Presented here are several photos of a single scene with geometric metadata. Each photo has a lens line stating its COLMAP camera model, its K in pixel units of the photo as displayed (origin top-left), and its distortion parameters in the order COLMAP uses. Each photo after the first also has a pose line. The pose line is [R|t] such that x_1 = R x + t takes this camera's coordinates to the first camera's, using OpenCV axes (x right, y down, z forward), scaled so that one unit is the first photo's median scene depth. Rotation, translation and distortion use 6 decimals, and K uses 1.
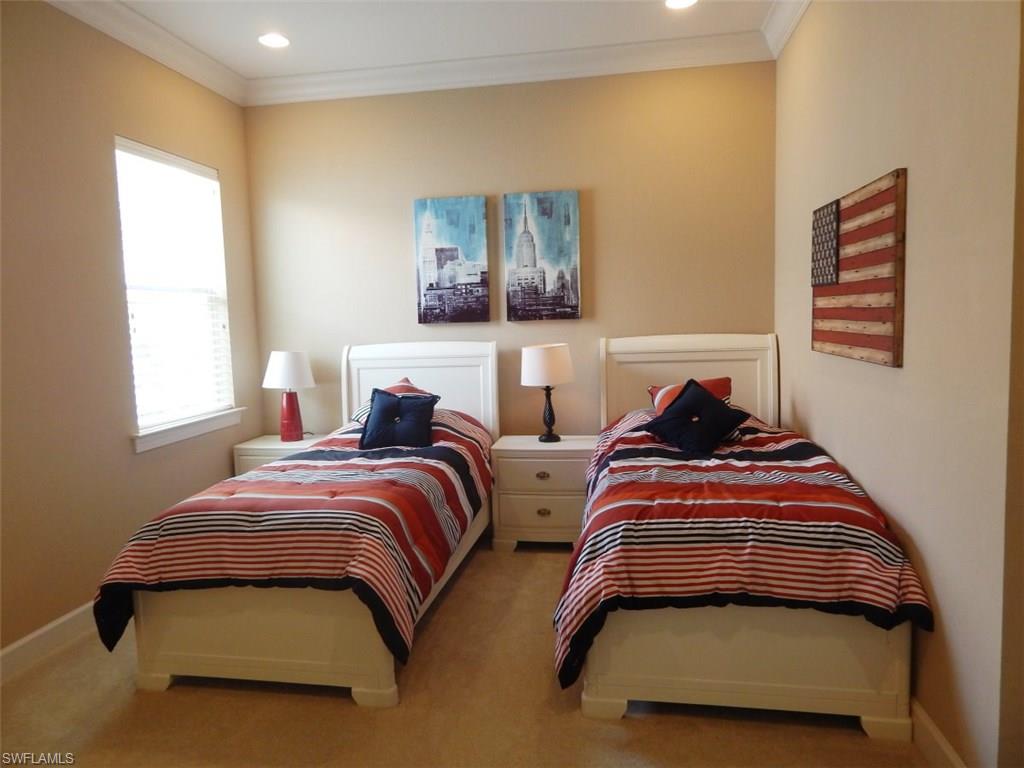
lens RADIAL K [[689.7, 0, 512.9], [0, 689.7, 377.8], [0, 0, 1]] dist [0.005257, -0.008754]
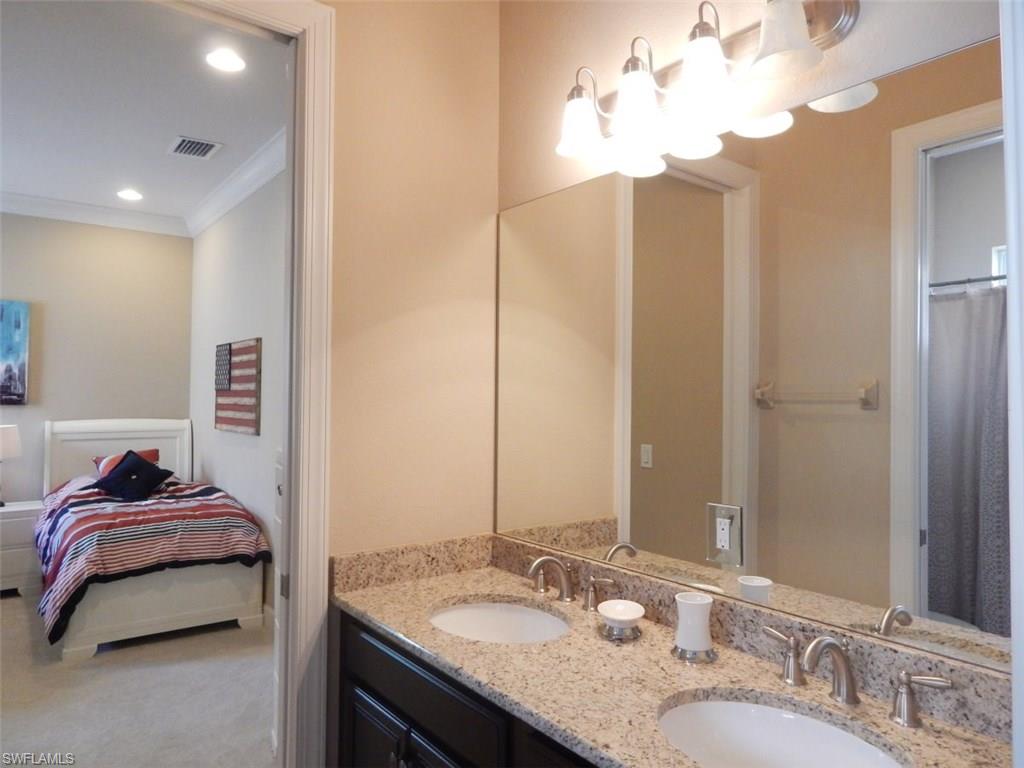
lens RADIAL K [[689.7, 0, 512.2], [0, 689.7, 380.6], [0, 0, 1]] dist [0.005257, -0.008754]
pose [[0.688566, 0.054360, 0.723133, -0.244254], [0.036915, 0.993266, -0.109817, 0.046683], [-0.724233, 0.102311, 0.681923, -0.575311]]
